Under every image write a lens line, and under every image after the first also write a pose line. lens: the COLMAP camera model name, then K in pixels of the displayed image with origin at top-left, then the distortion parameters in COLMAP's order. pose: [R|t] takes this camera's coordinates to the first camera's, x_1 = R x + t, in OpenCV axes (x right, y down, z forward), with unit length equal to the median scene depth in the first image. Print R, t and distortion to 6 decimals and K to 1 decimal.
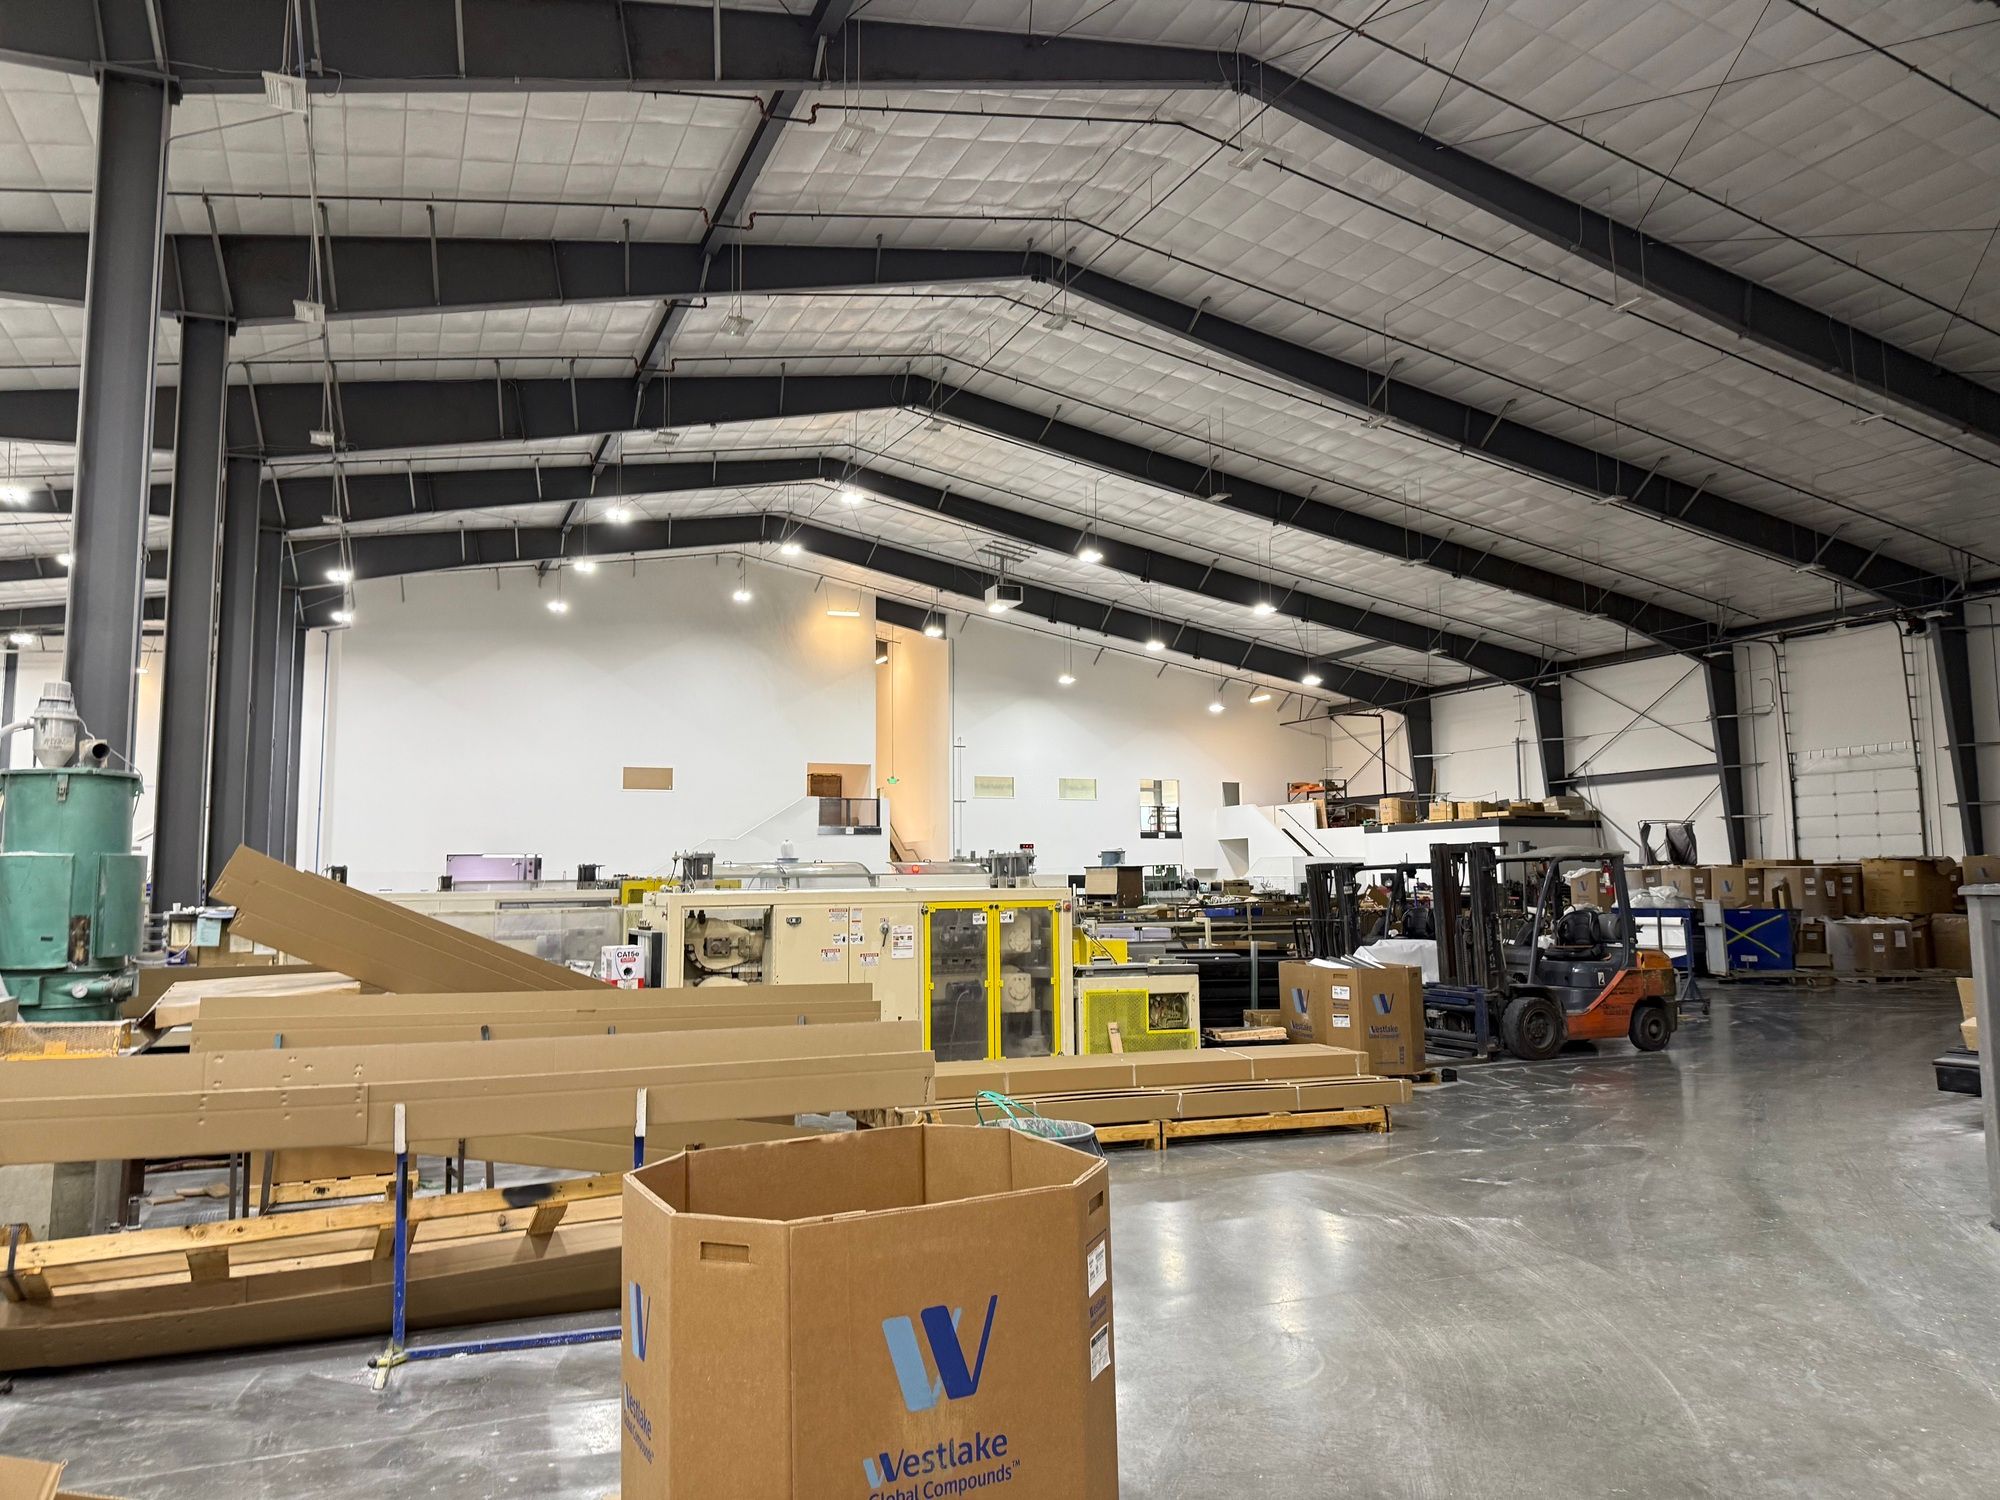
lens RADIAL K [[1411.2, 0, 1000.0], [0, 1411.2, 750.0], [0, 0, 1]] dist [0.021710, -0.002554]
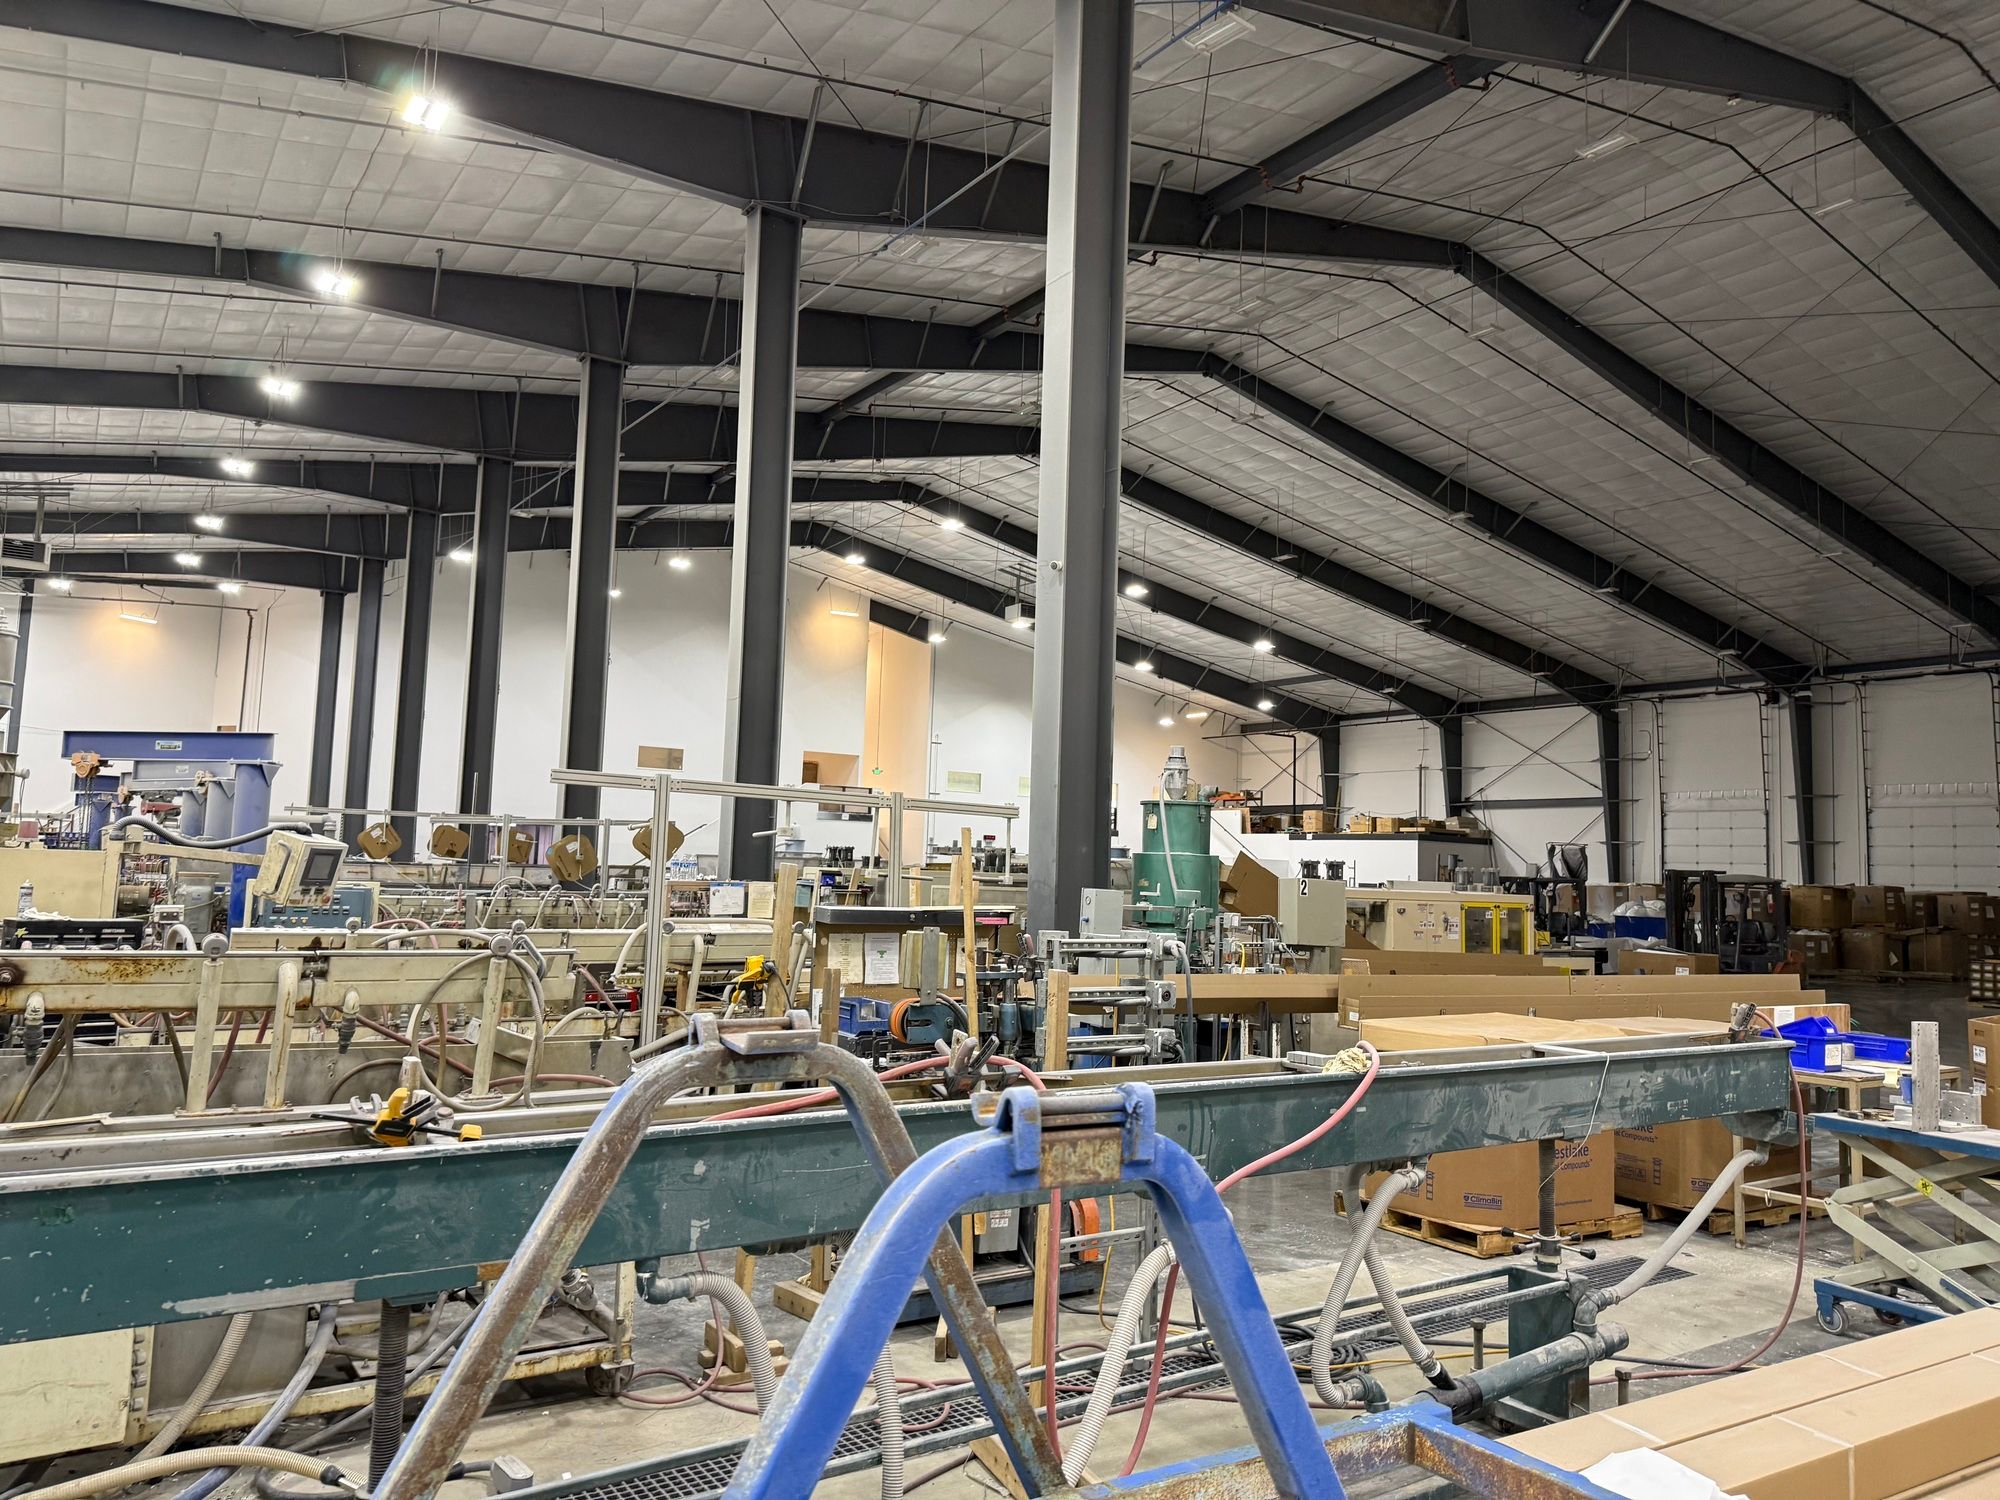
lens RADIAL K [[1426.4, 0, 1000.0], [0, 1426.4, 750.0], [0, 0, 1]] dist [0.059225, -0.042630]
pose [[0.979249, 0.056373, 0.194664, -0.239537], [-0.058748, 0.998252, 0.006446, -0.008889], [-0.193960, -0.017748, 0.980849, -0.105490]]
